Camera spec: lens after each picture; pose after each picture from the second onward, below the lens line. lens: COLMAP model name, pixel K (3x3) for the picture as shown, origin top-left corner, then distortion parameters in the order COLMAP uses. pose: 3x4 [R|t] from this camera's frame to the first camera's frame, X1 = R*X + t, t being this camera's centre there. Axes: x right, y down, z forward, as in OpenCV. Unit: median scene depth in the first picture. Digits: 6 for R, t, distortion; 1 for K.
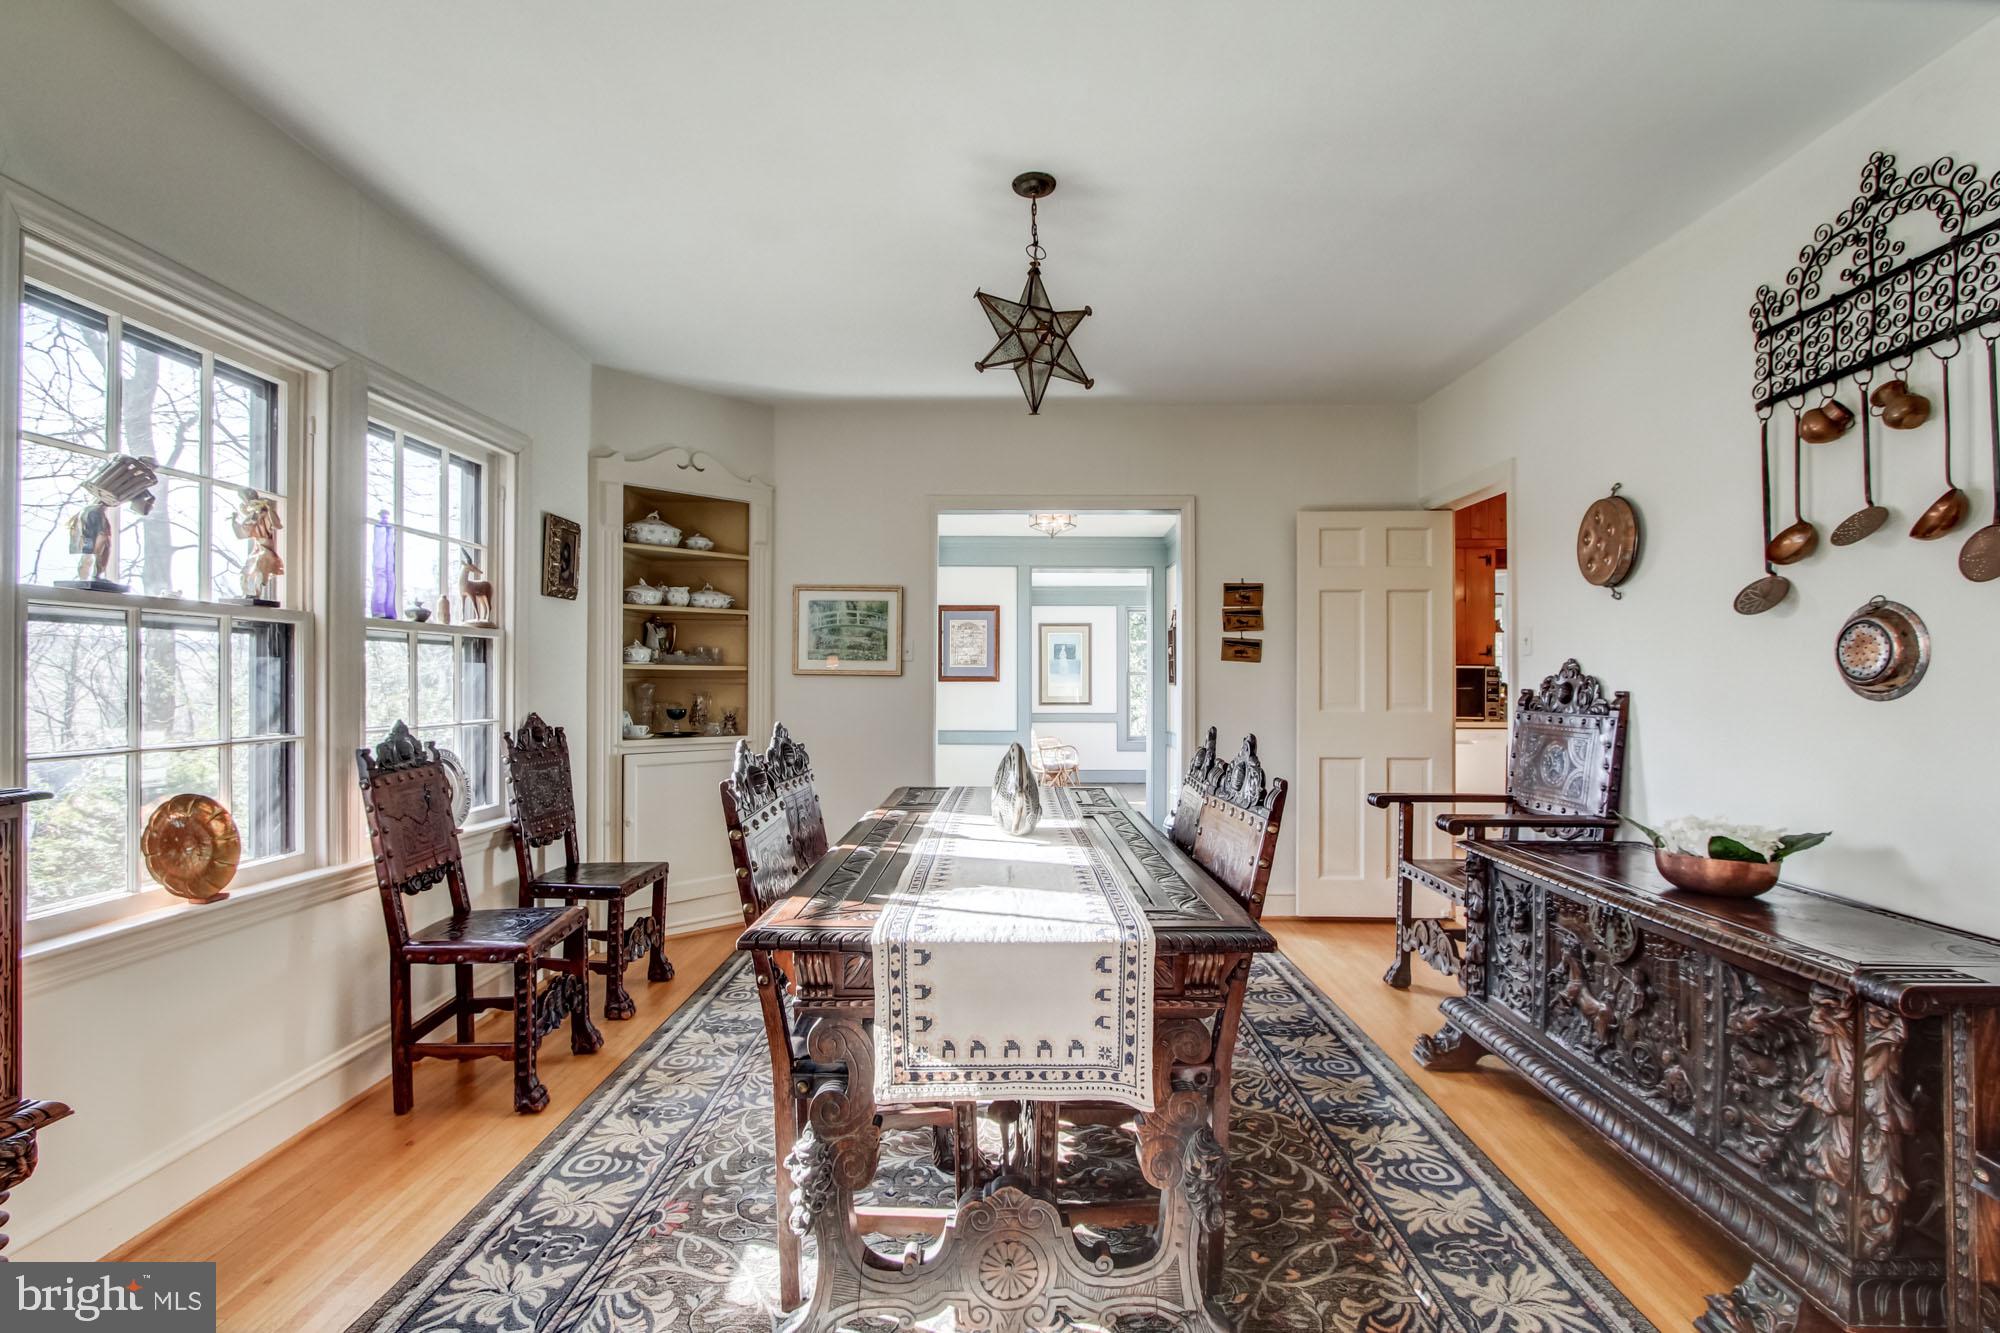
lens RADIAL K [[934.0, 0, 1009.3], [0, 934.0, 673.7], [0, 0, 1]] dist [-0.019265, 0.002814]
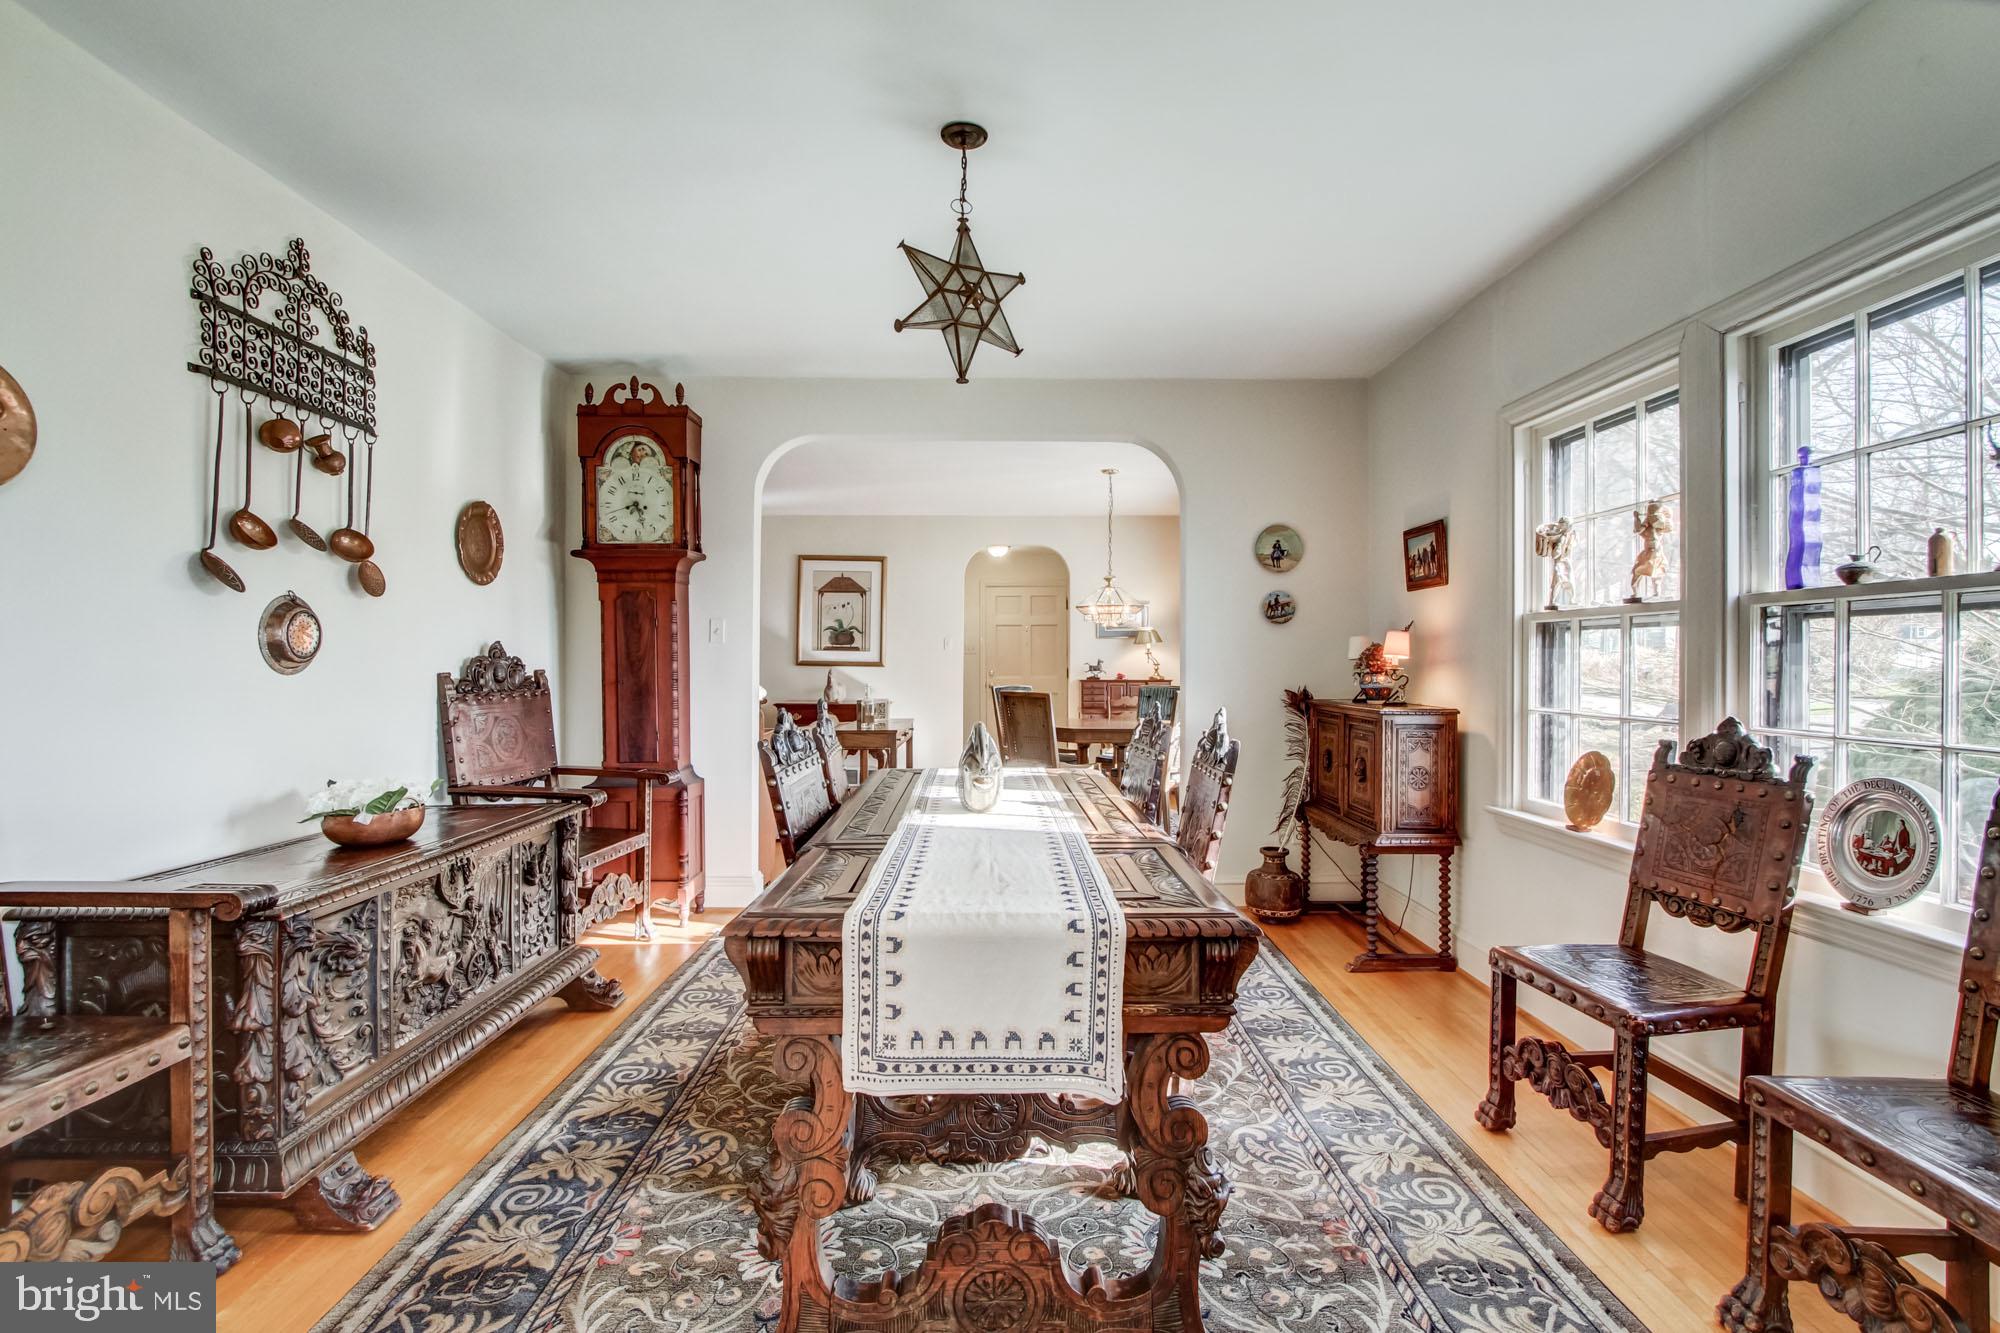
lens RADIAL K [[934.0, 0, 1005.0], [0, 934.0, 664.8], [0, 0, 1]] dist [-0.019265, 0.002814]
pose [[-0.999727, -0.006224, -0.022512, 0.002764], [-0.006183, 0.999979, -0.001900, 0.008595], [0.022523, -0.001760, -0.999745, 1.612295]]
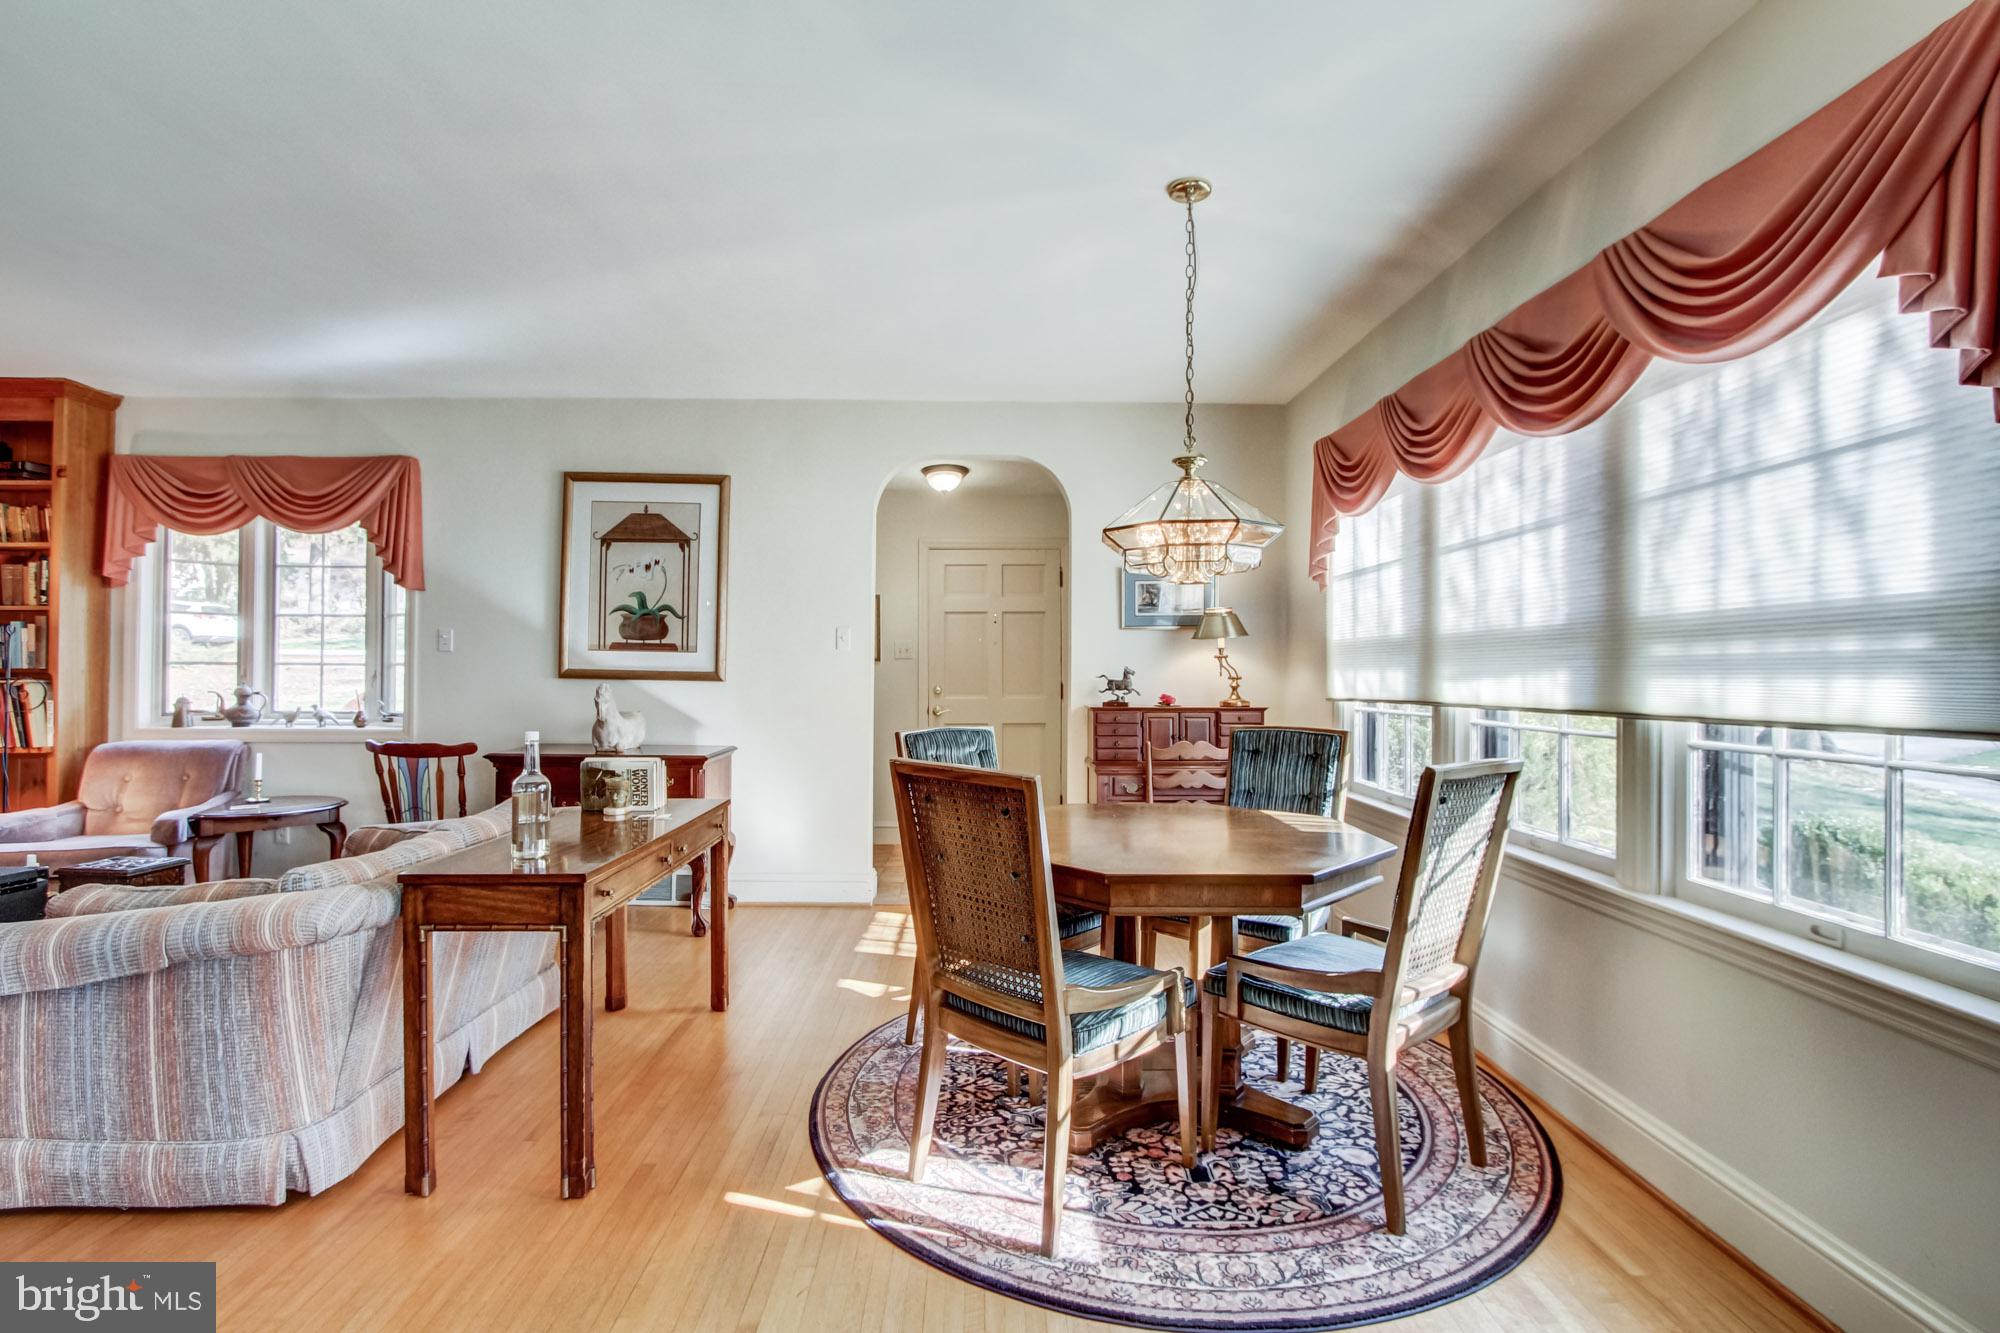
lens RADIAL K [[934.0, 0, 1017.7], [0, 934.0, 658.1], [0, 0, 1]] dist [-0.019265, 0.002814]
pose [[-0.998534, -0.008954, -0.053376, -0.092213], [-0.007979, 0.999798, -0.018440, -0.002422], [0.053531, -0.017987, -0.998404, 0.270894]]
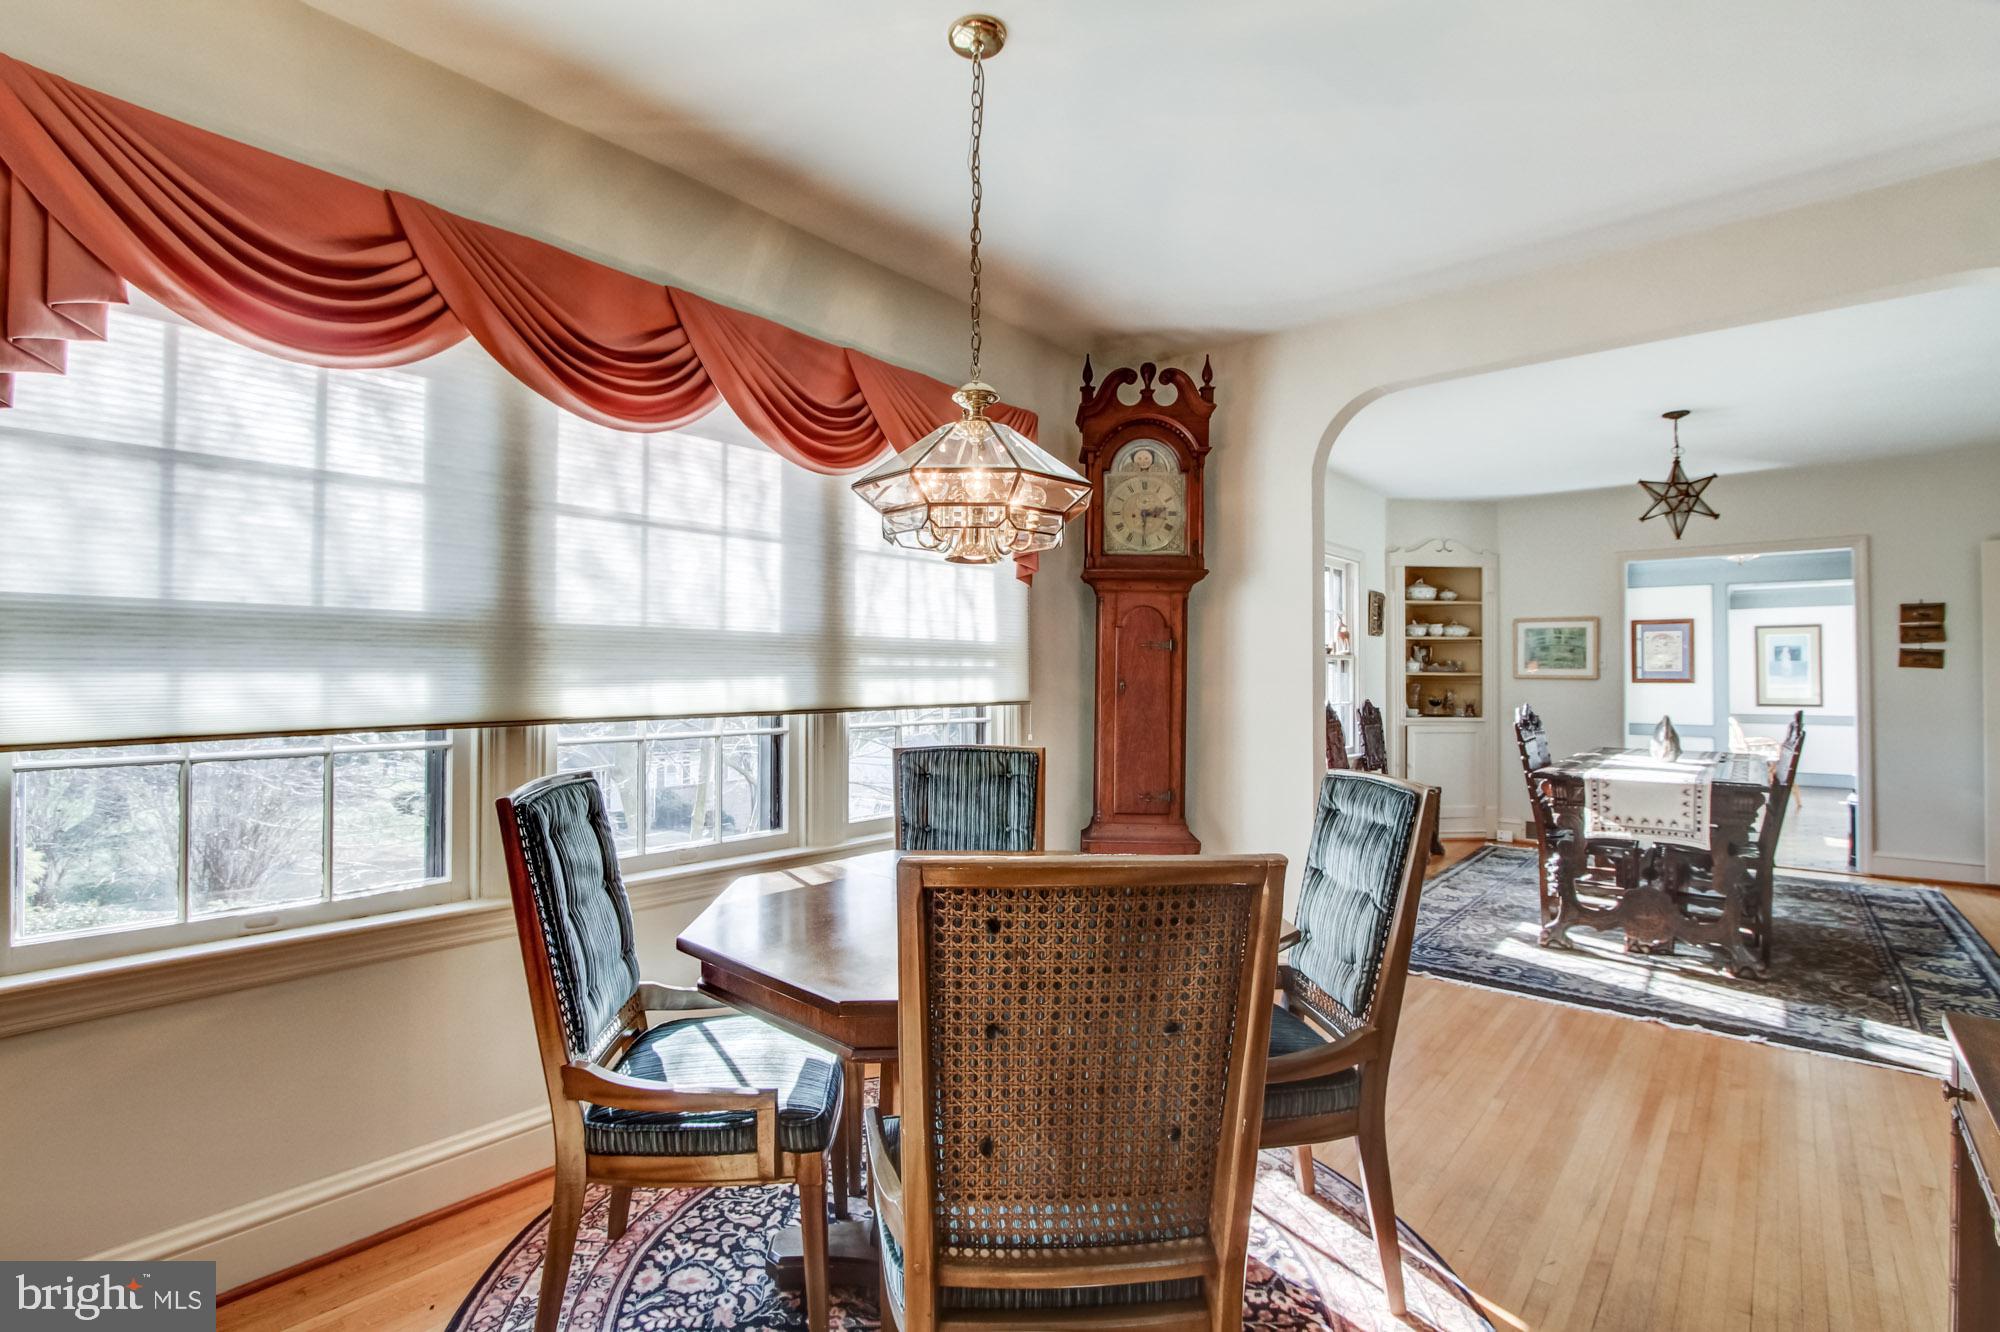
lens RADIAL K [[934.0, 0, 1006.2], [0, 934.0, 654.8], [0, 0, 1]] dist [-0.019265, 0.002814]
pose [[0.774808, -0.013337, -0.632056, 0.131948], [0.000950, 0.999801, -0.019932, -0.012276], [0.632196, 0.014843, 0.774666, -1.098487]]
